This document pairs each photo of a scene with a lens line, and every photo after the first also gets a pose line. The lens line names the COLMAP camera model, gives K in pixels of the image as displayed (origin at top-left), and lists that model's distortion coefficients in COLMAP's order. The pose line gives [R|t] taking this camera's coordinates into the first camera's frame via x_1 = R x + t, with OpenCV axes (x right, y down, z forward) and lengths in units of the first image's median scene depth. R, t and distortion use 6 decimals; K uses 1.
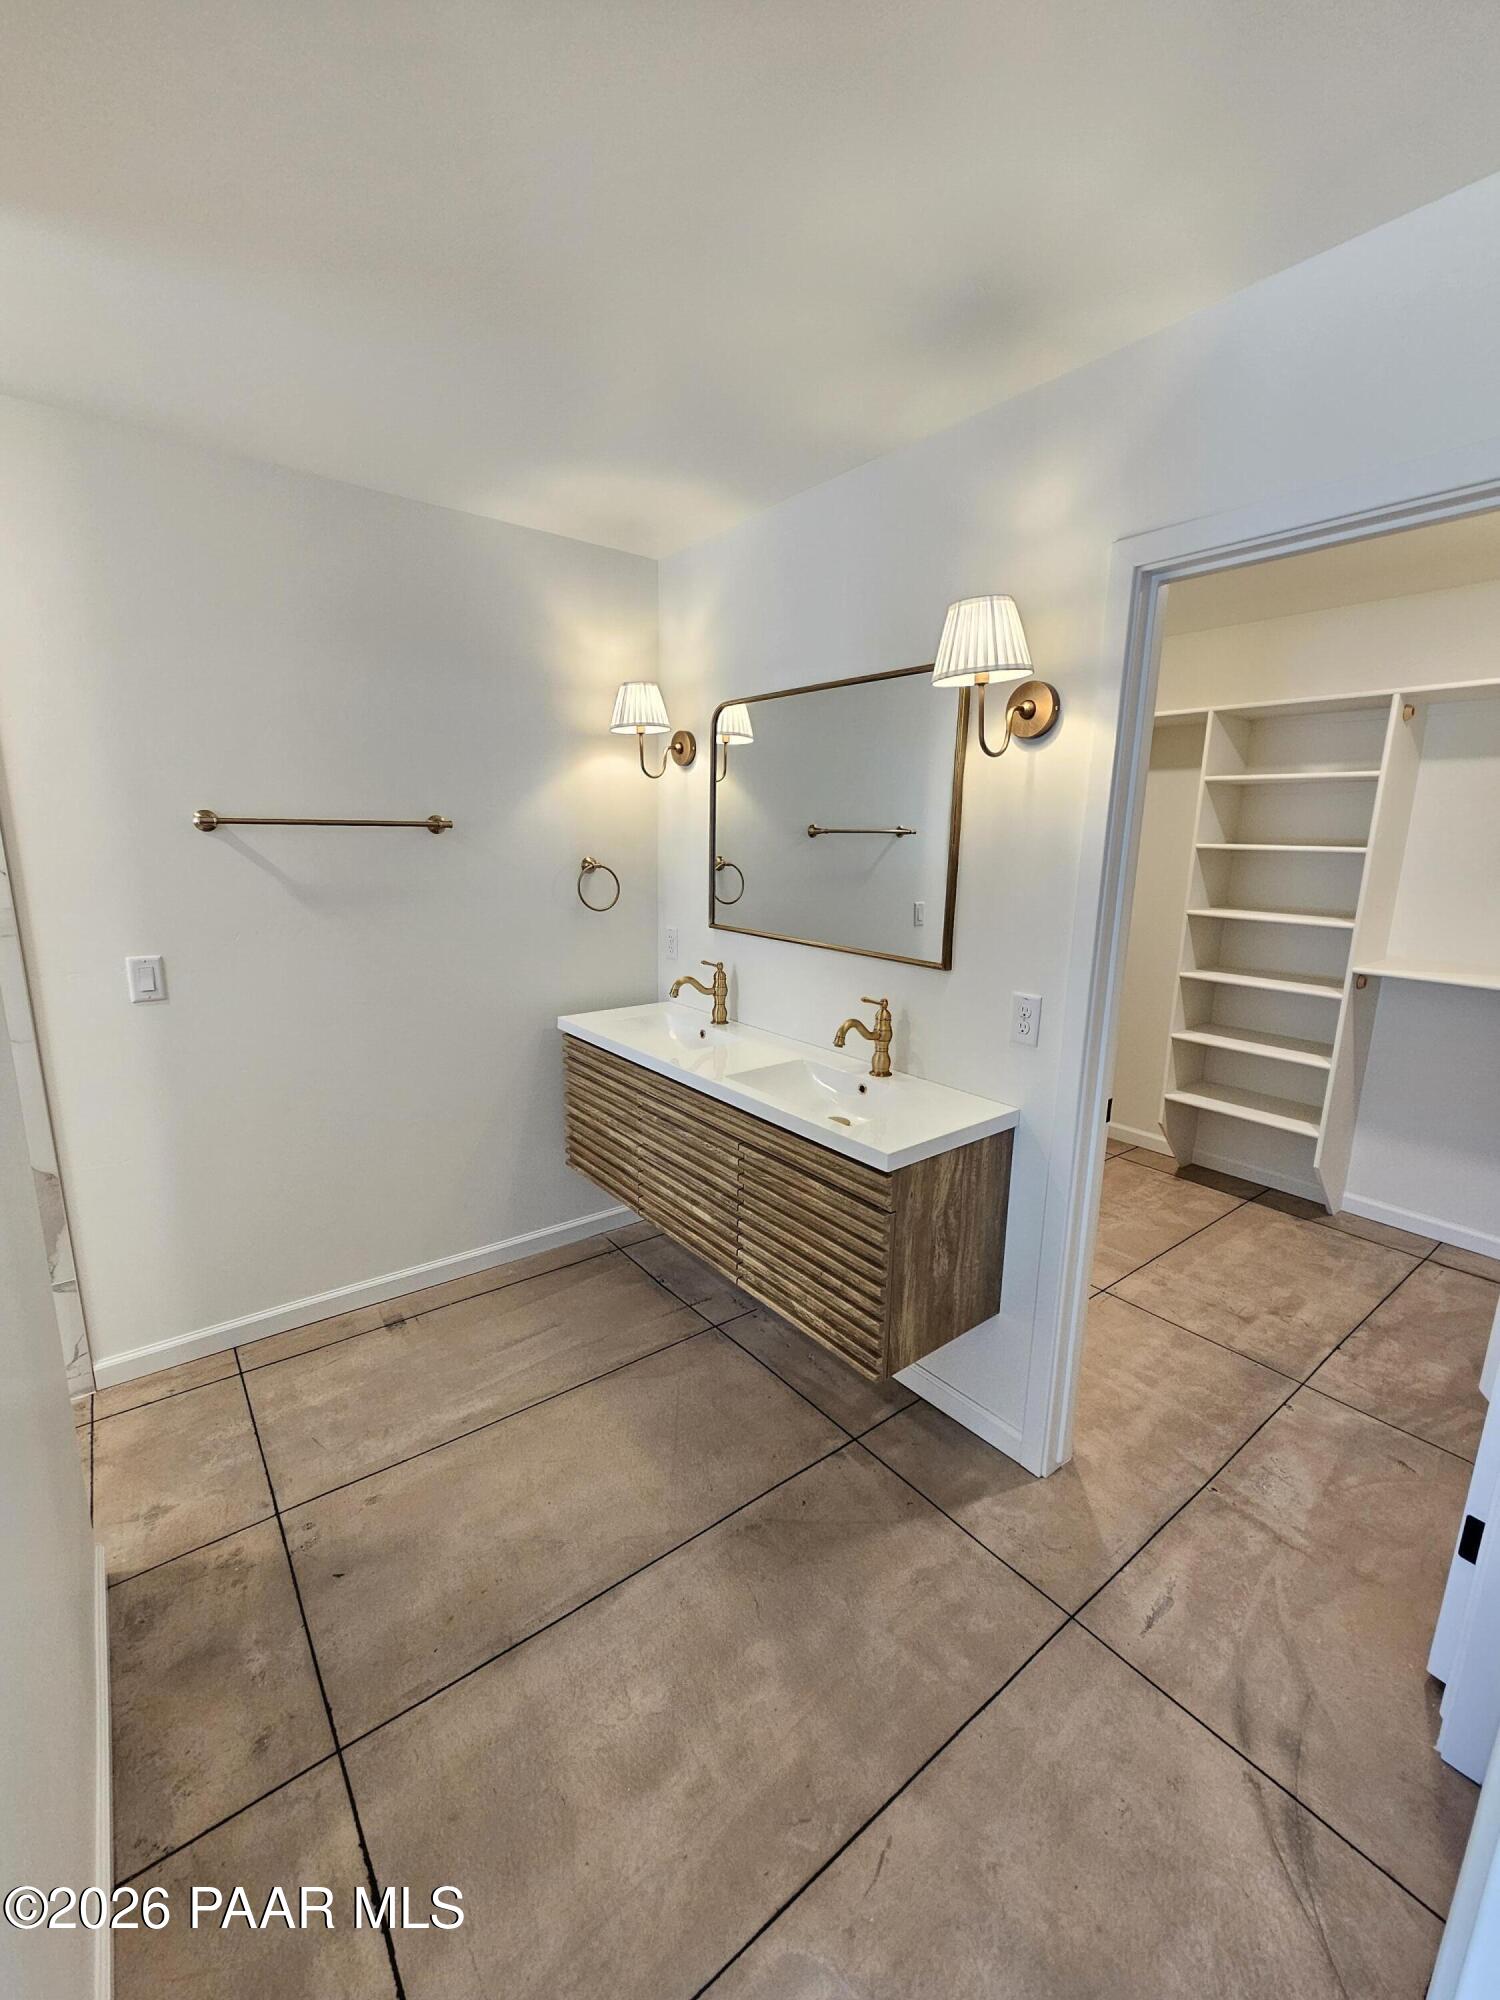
lens RADIAL K [[824.1, 0, 750.0], [0, 824.1, 1000.0], [0, 0, 1]] dist [-0.001226, 0.005179]
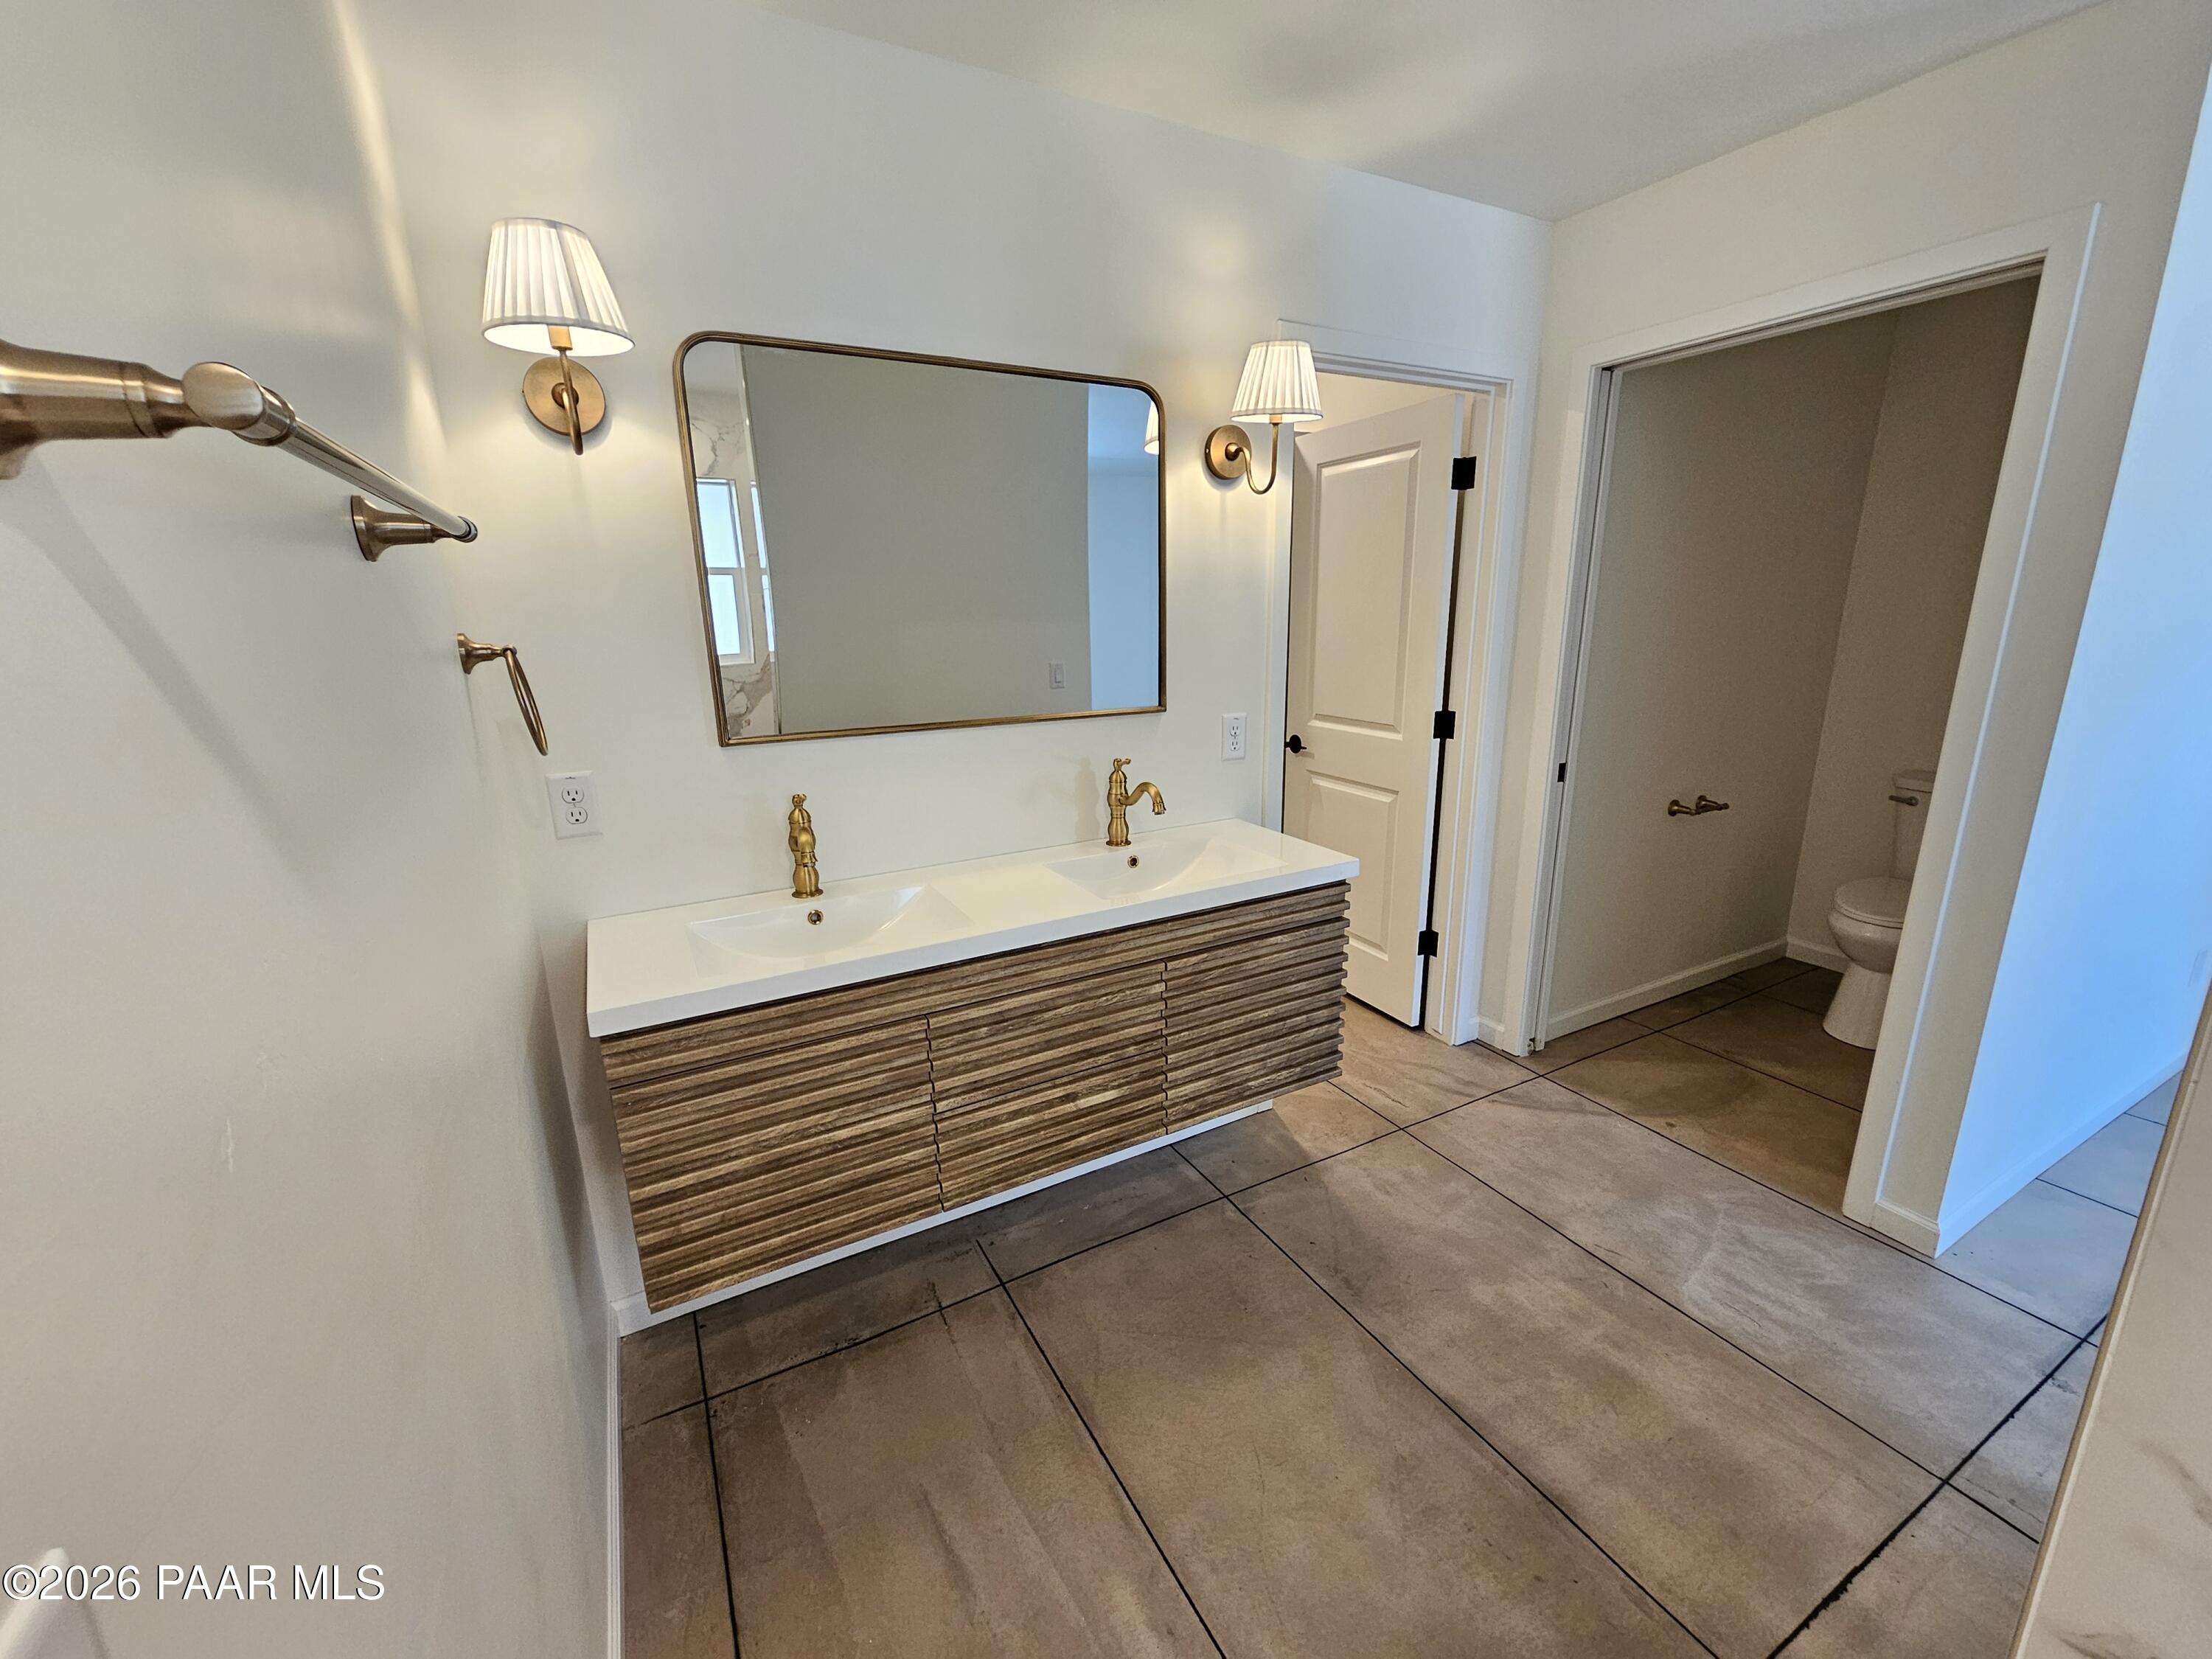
lens RADIAL K [[911.5, 0, 1107.4], [0, 911.5, 832.9], [0, 0, 1]] dist [-0.001226, 0.005179]
pose [[0.164014, -0.263642, 0.950575, -1.028668], [0.216971, 0.949668, 0.225954, -0.193970], [-0.962301, 0.169188, 0.212962, 1.052705]]
